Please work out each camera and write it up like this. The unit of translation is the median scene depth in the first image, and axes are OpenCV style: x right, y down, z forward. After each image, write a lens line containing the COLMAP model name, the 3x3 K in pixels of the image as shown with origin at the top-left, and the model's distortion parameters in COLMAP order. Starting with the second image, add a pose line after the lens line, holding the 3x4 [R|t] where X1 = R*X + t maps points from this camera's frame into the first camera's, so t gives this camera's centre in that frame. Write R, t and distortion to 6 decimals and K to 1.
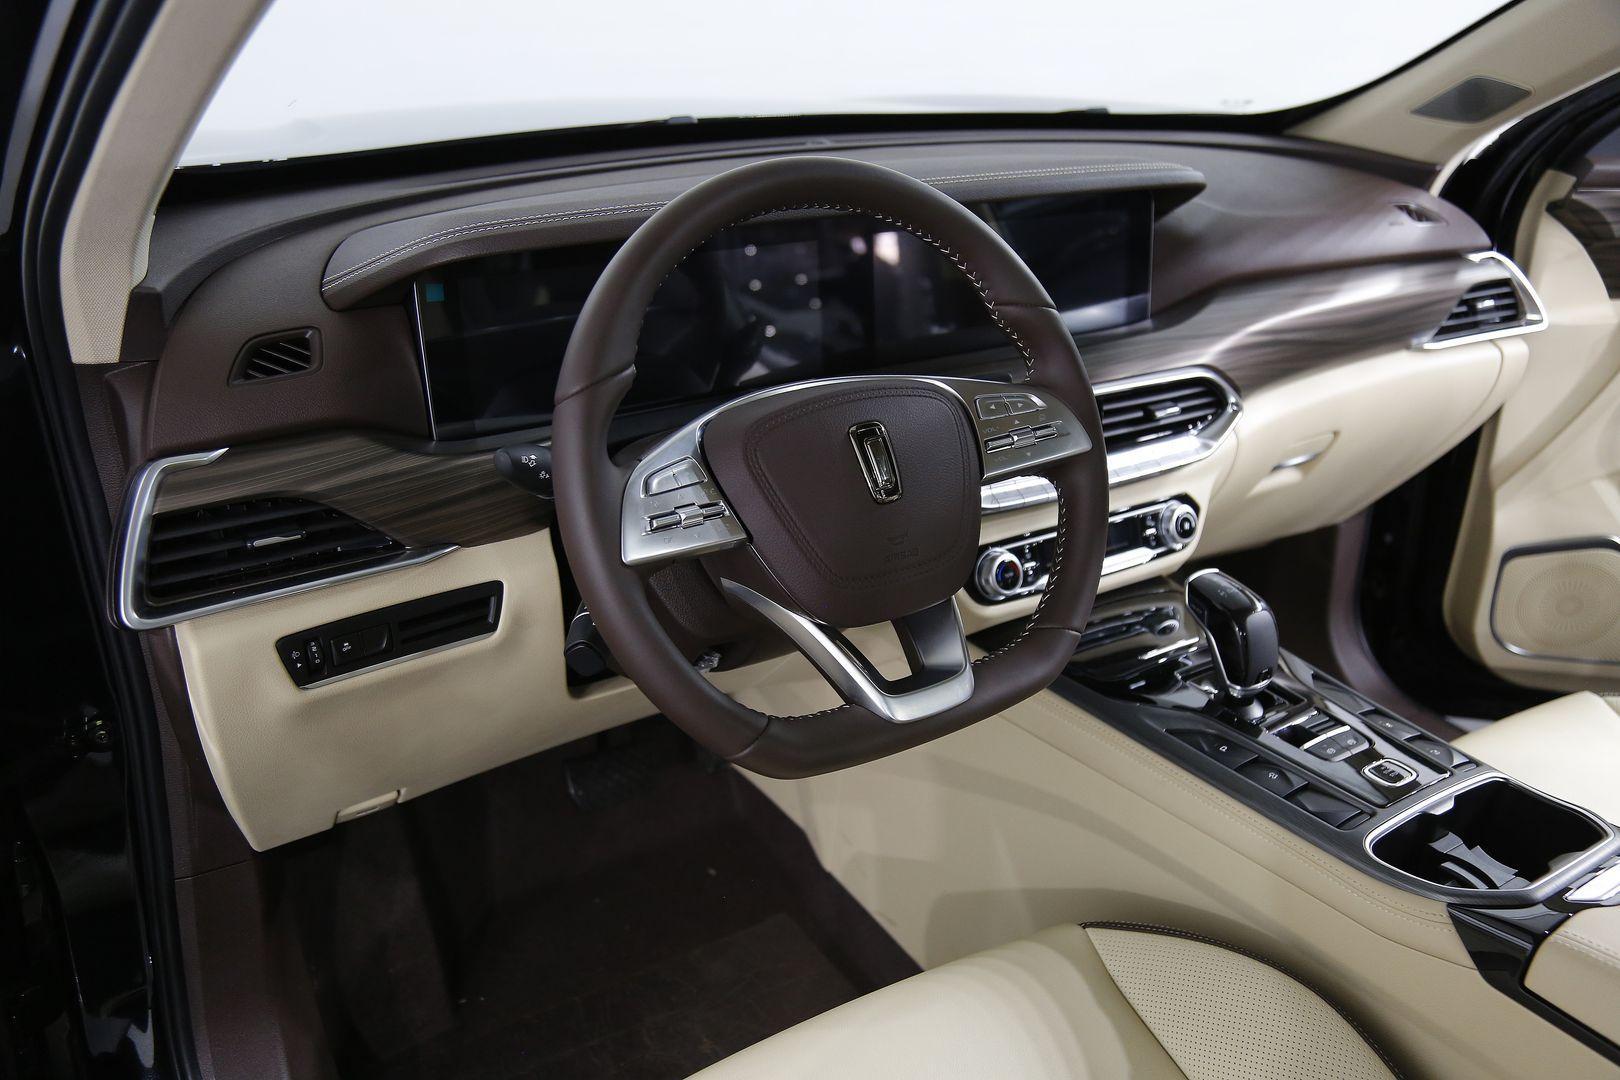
lens RADIAL K [[1302.4, 0, 811.8], [0, 1302.4, 542.8], [0, 0, 1]] dist [0.001816, -0.001167]
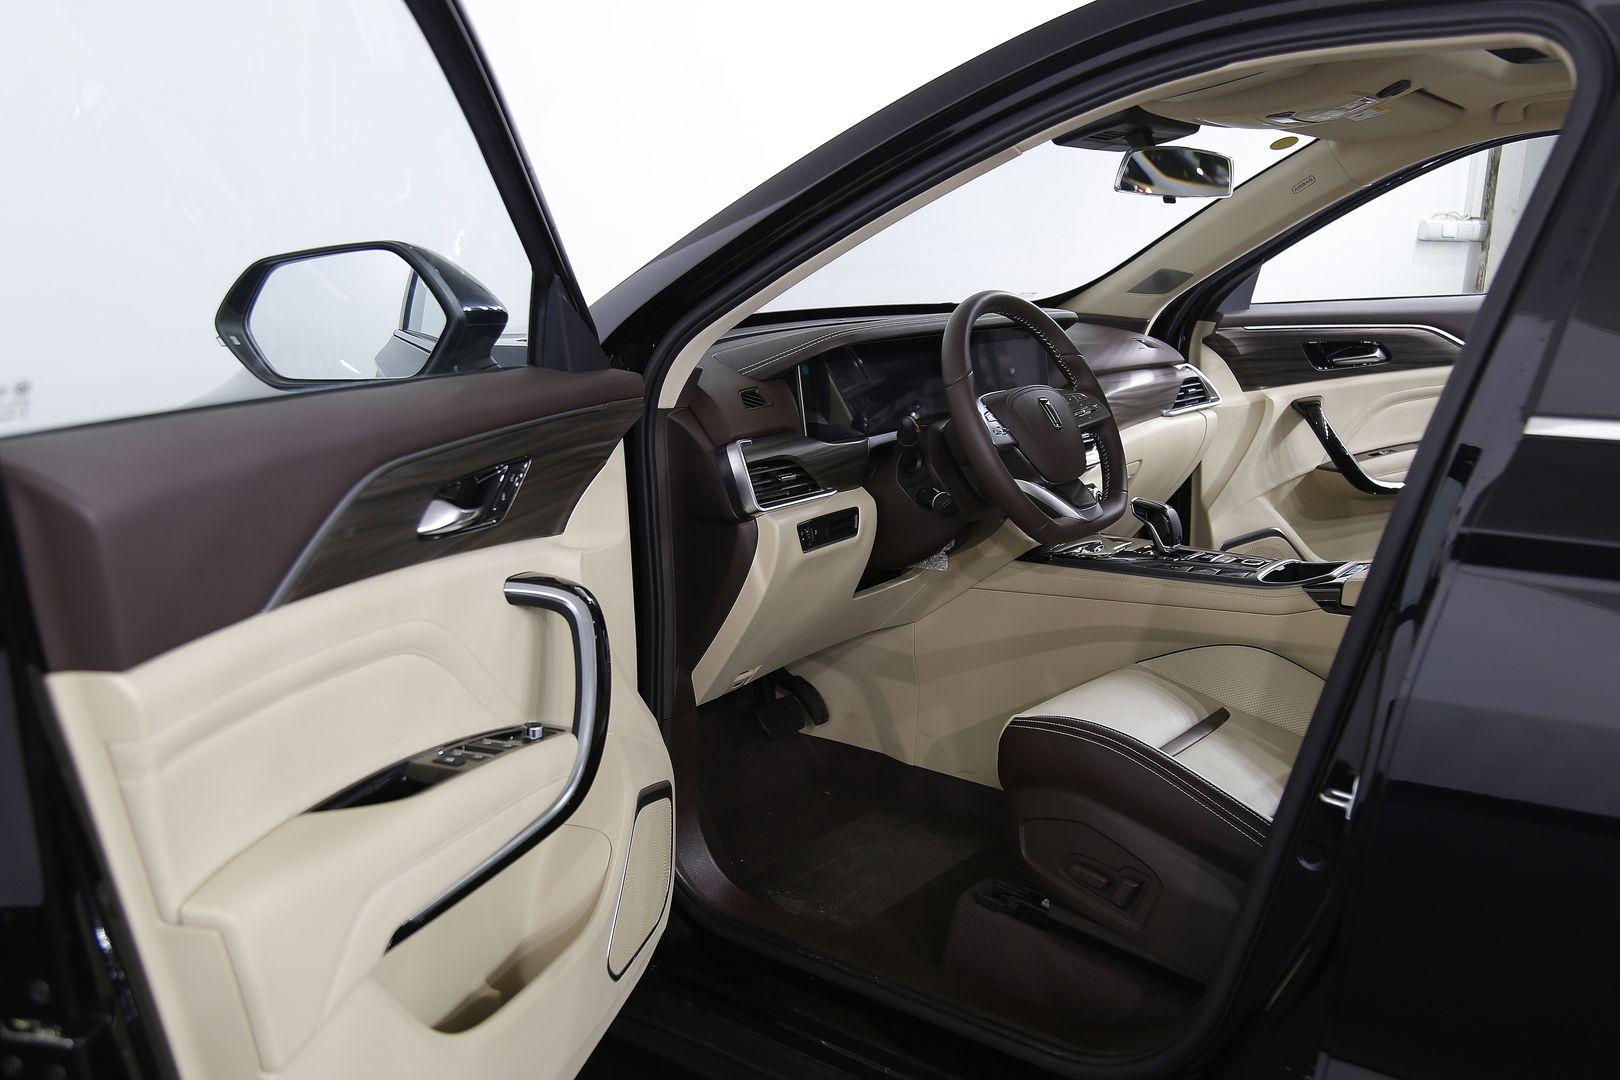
lens RADIAL K [[1499.8, 0, 809.6], [0, 1499.8, 538.4], [0, 0, 1]] dist [0.007340, 0.000000]
pose [[0.937170, -0.101251, 0.333858, -0.648682], [0.172654, 0.966159, -0.191643, 0.302583], [-0.303156, 0.237243, 0.922937, -0.650966]]
